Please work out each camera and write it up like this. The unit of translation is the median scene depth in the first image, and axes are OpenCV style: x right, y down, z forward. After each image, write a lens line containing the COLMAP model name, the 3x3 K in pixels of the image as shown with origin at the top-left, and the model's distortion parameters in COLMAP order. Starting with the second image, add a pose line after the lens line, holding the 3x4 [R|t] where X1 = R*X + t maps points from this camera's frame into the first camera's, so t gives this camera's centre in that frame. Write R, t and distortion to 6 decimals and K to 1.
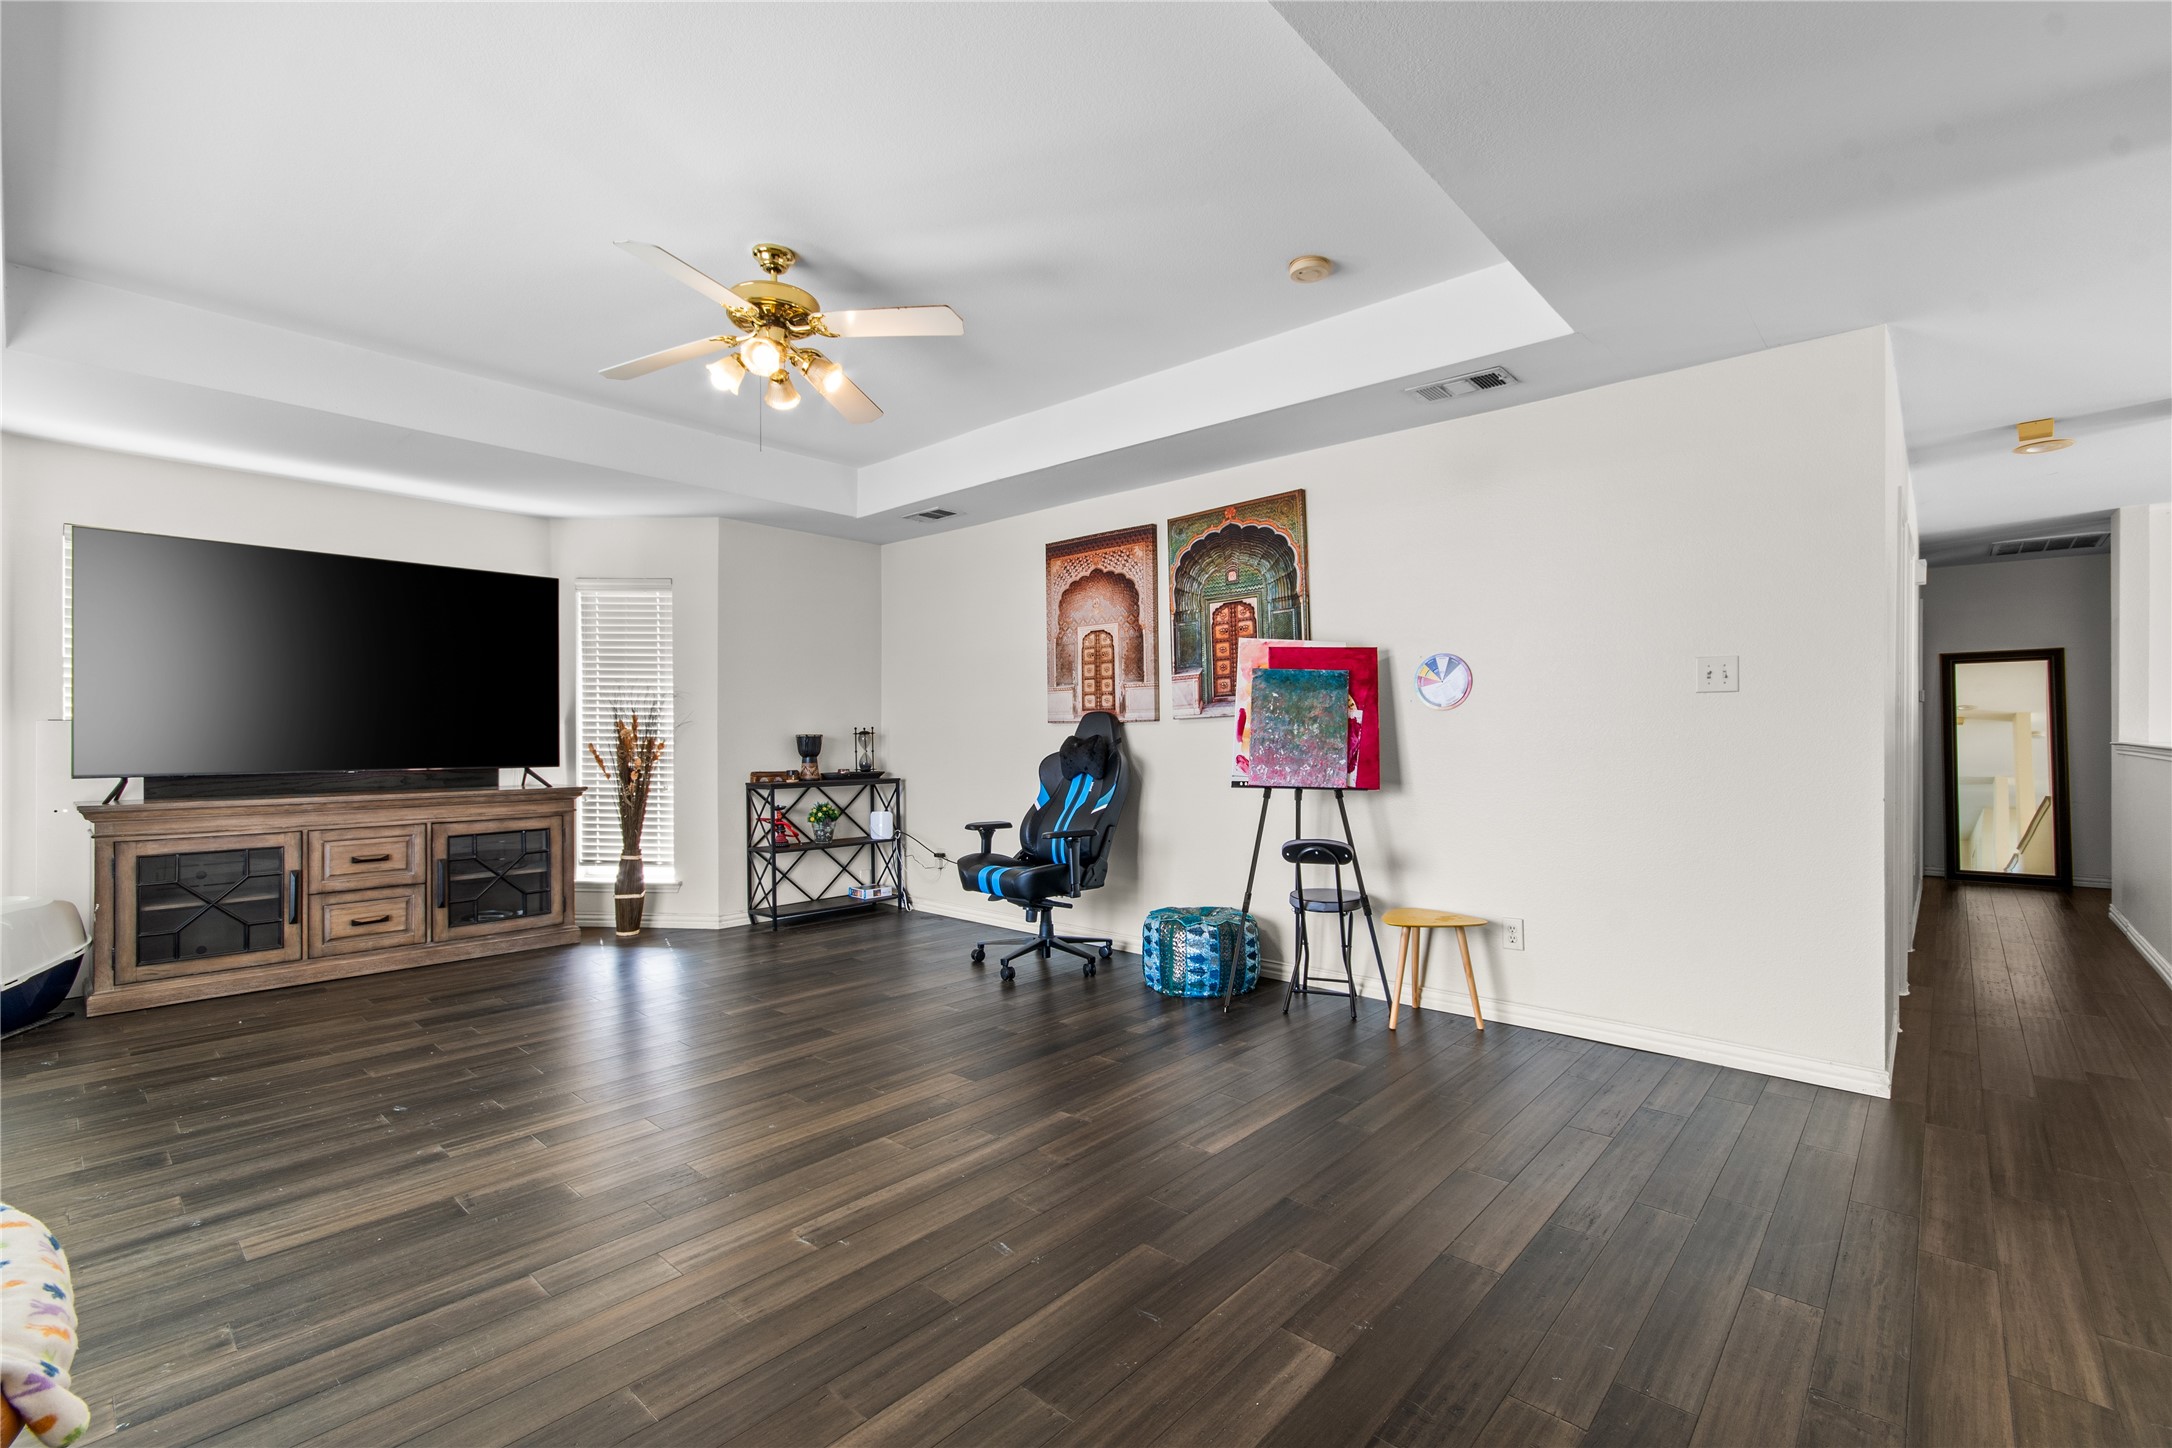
lens RADIAL K [[956.4, 0, 1092.5], [0, 956.4, 729.6], [0, 0, 1]] dist [0.007157, -0.000342]
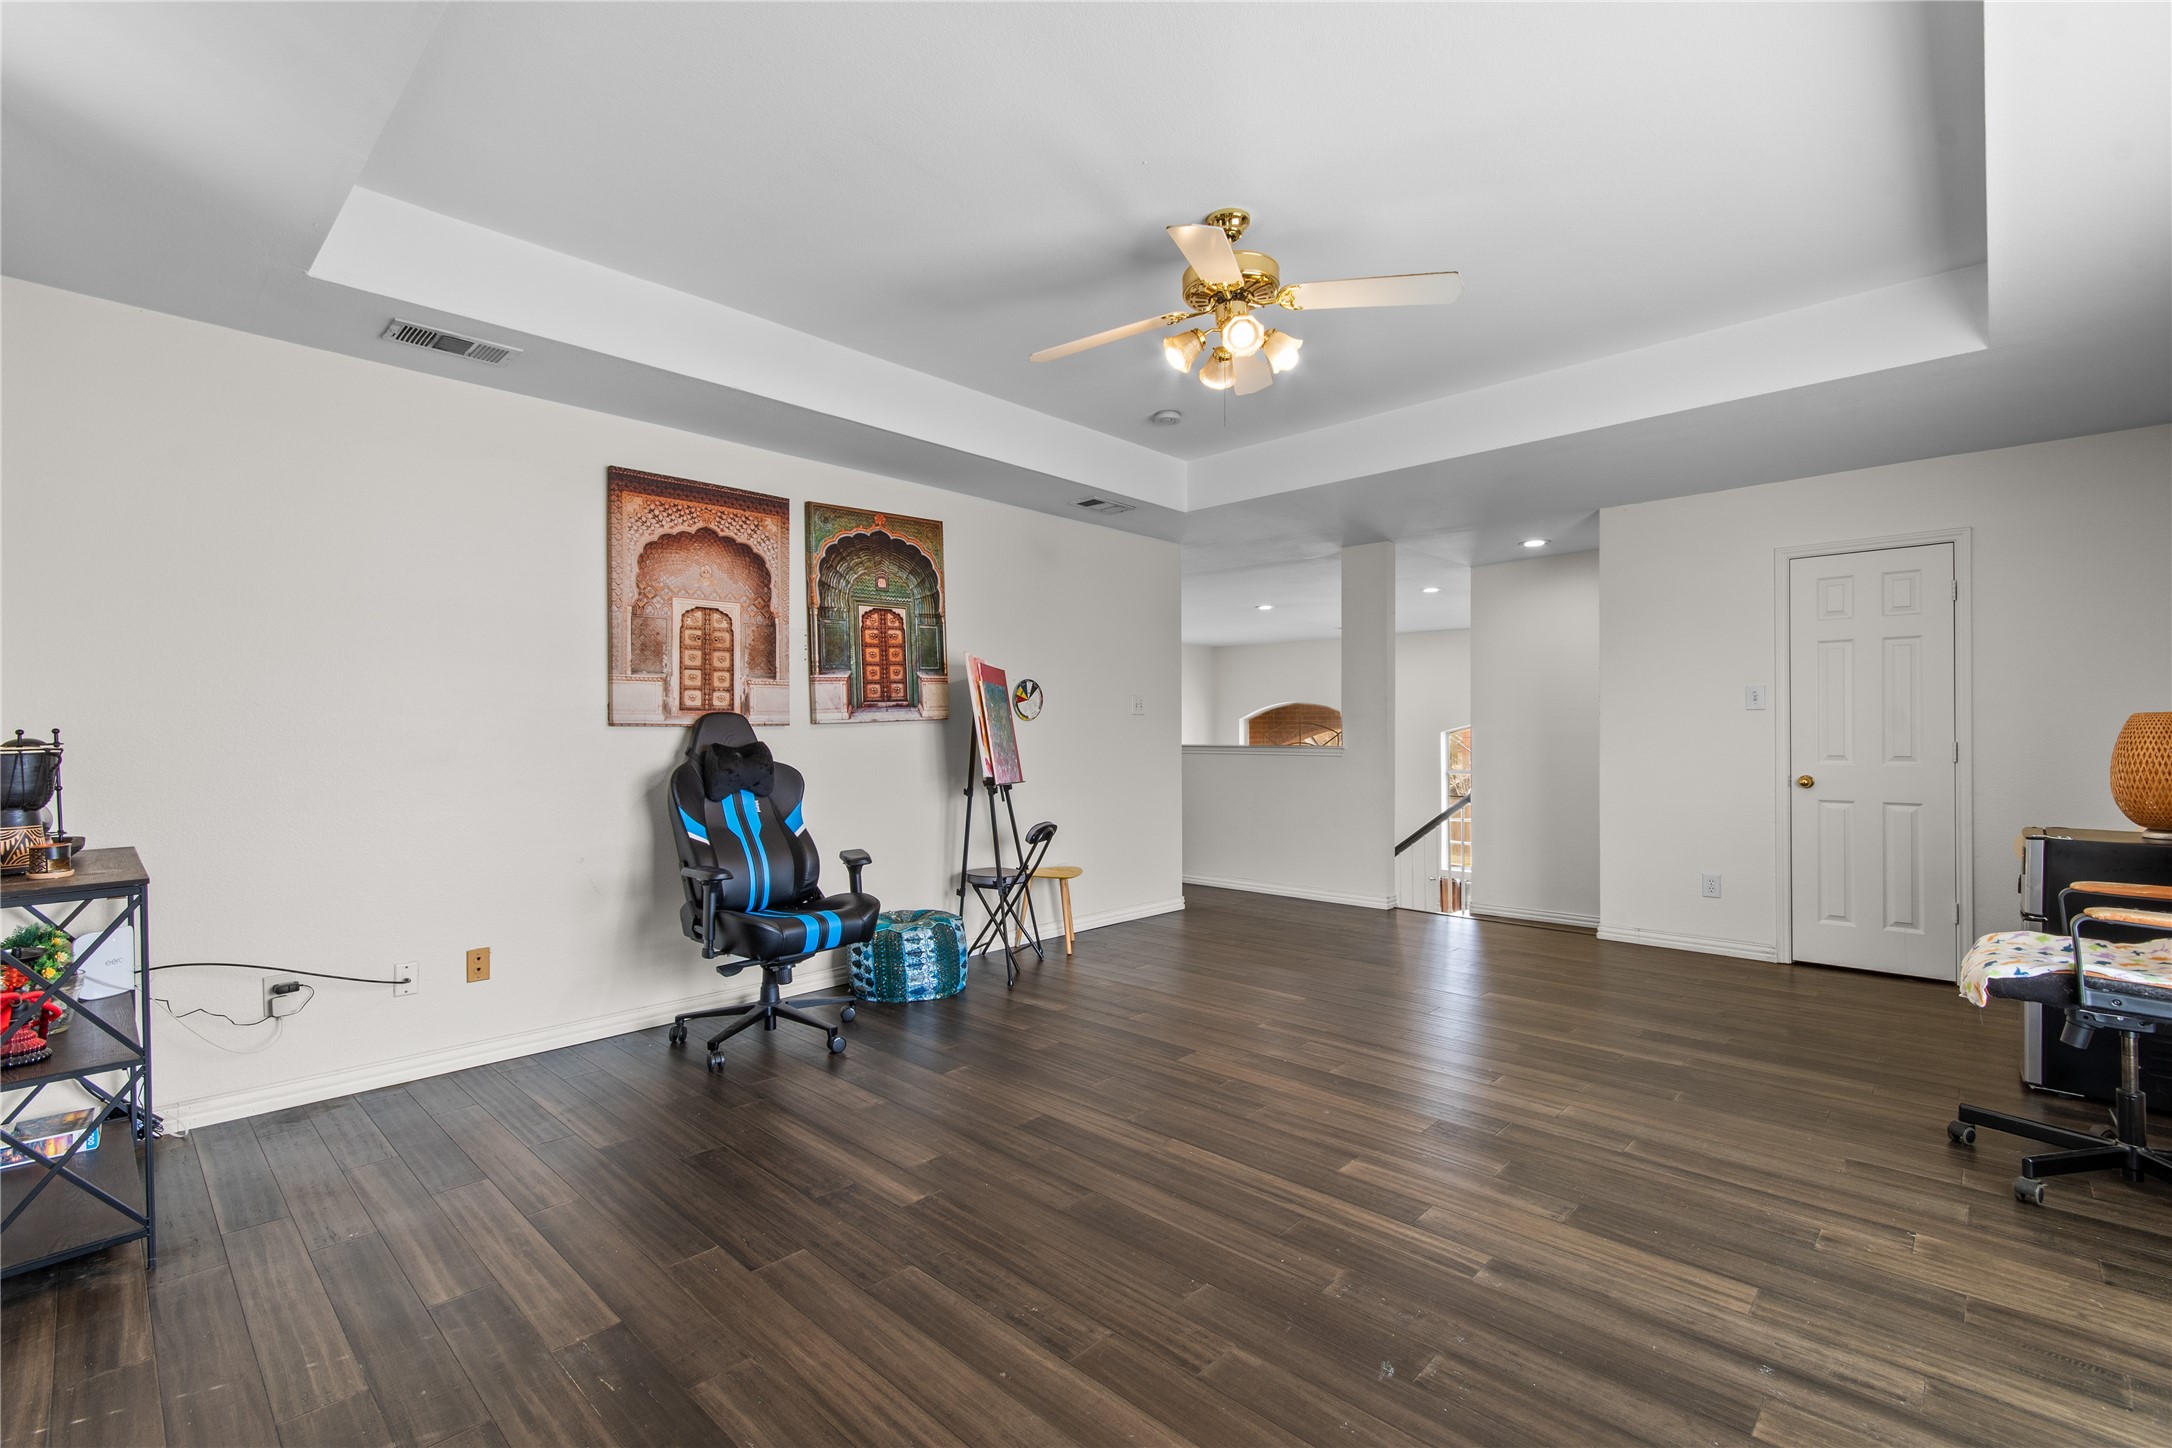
lens RADIAL K [[956.4, 0, 1092.0], [0, 956.4, 724.8], [0, 0, 1]] dist [0.007157, -0.000342]
pose [[0.027989, 0.012679, 0.999528, -0.844191], [0.004459, 0.999908, -0.012809, 0.002748], [-0.999598, 0.004816, 0.027930, 0.743081]]
